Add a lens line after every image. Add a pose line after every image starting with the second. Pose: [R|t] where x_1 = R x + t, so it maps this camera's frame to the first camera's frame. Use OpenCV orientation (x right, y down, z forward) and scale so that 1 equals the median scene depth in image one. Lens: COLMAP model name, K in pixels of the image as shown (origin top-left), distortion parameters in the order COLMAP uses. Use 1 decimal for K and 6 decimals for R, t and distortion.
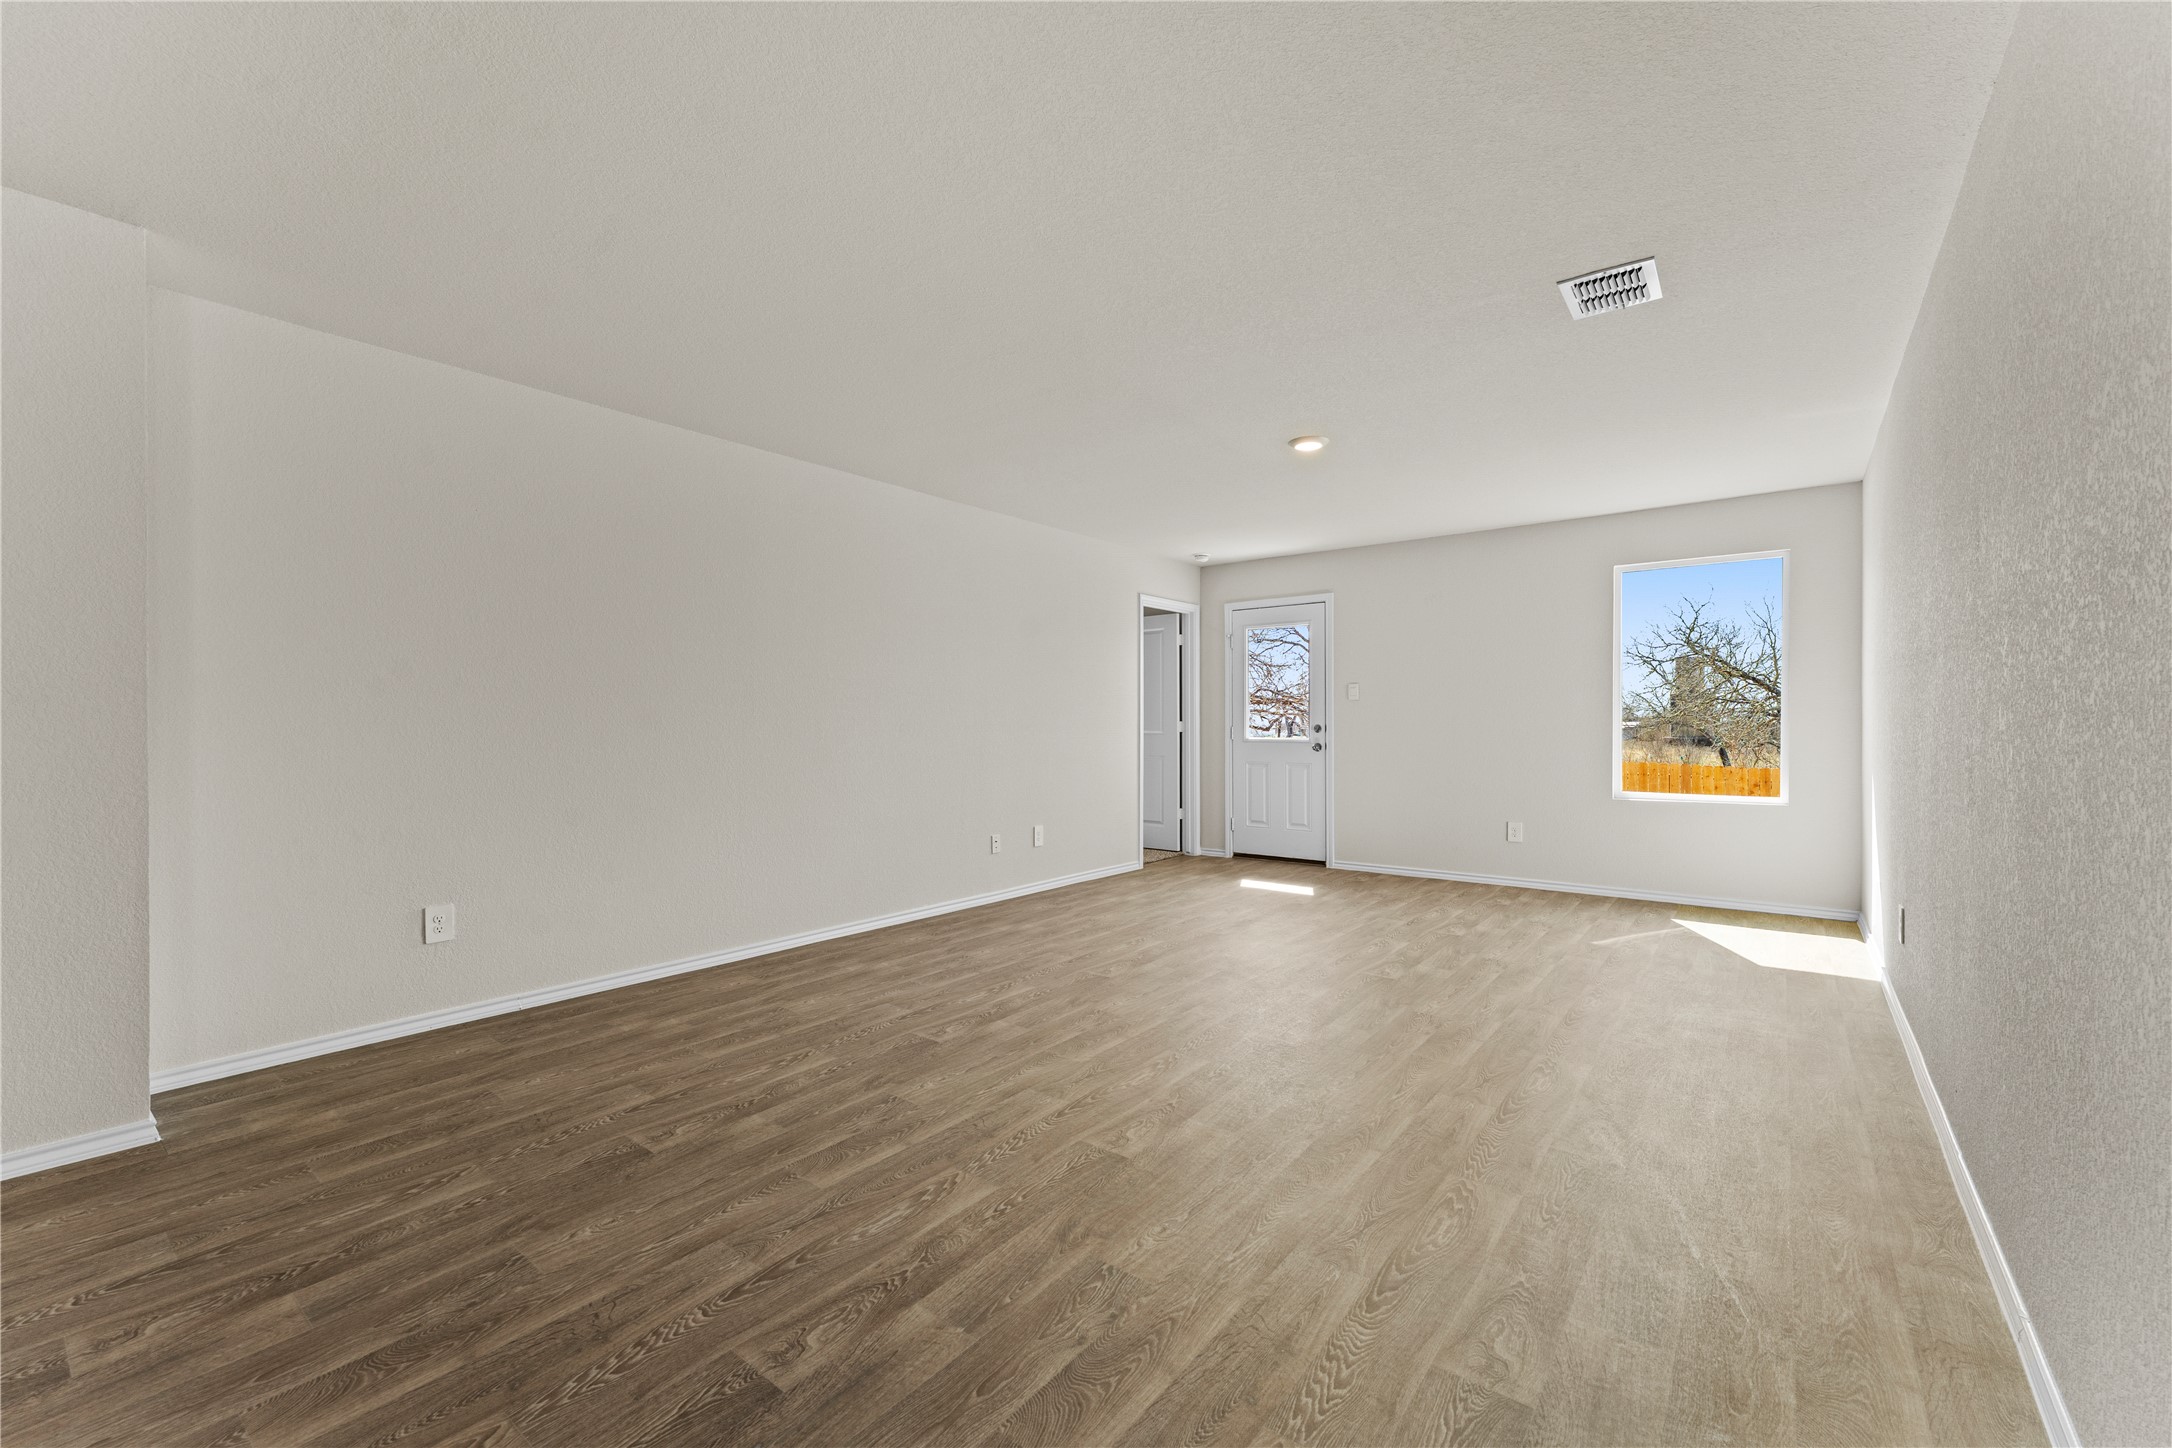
lens RADIAL K [[886.7, 0, 1090.1], [0, 886.7, 736.4], [0, 0, 1]] dist [0.000981, 0.000357]
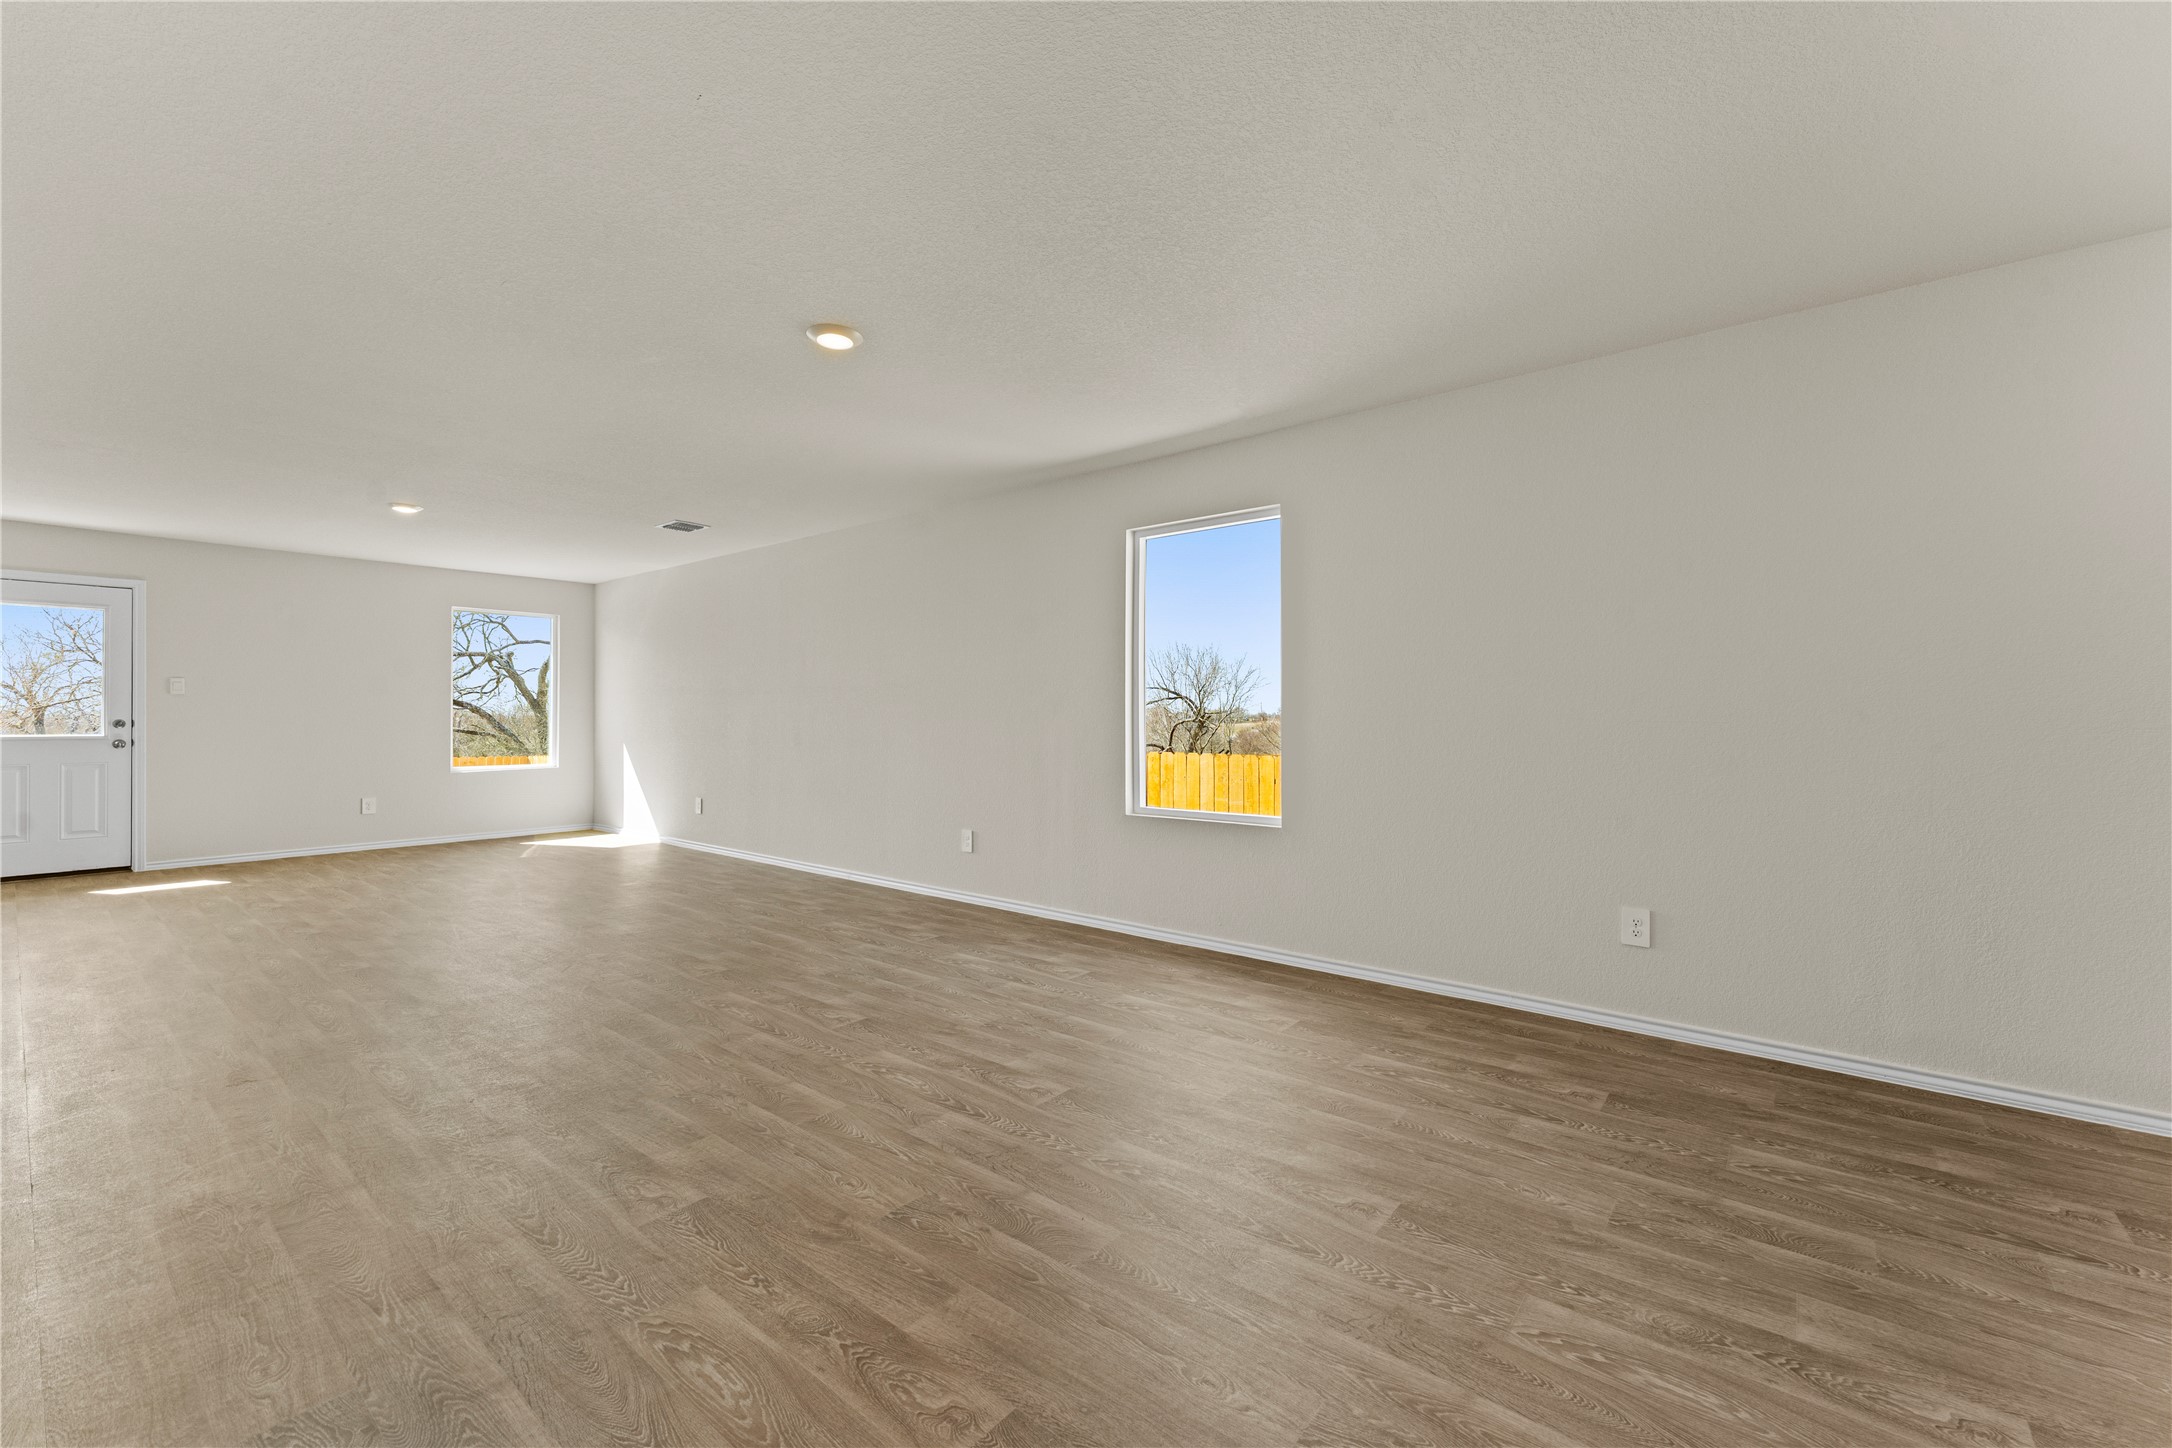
lens RADIAL K [[886.7, 0, 1083.5], [0, 886.7, 717.9], [0, 0, 1]] dist [0.000981, 0.000357]
pose [[0.021859, 0.004979, 0.999749, -1.737962], [0.010662, 0.999930, -0.005213, -0.017778], [-0.999704, 0.010773, 0.021805, 1.730818]]
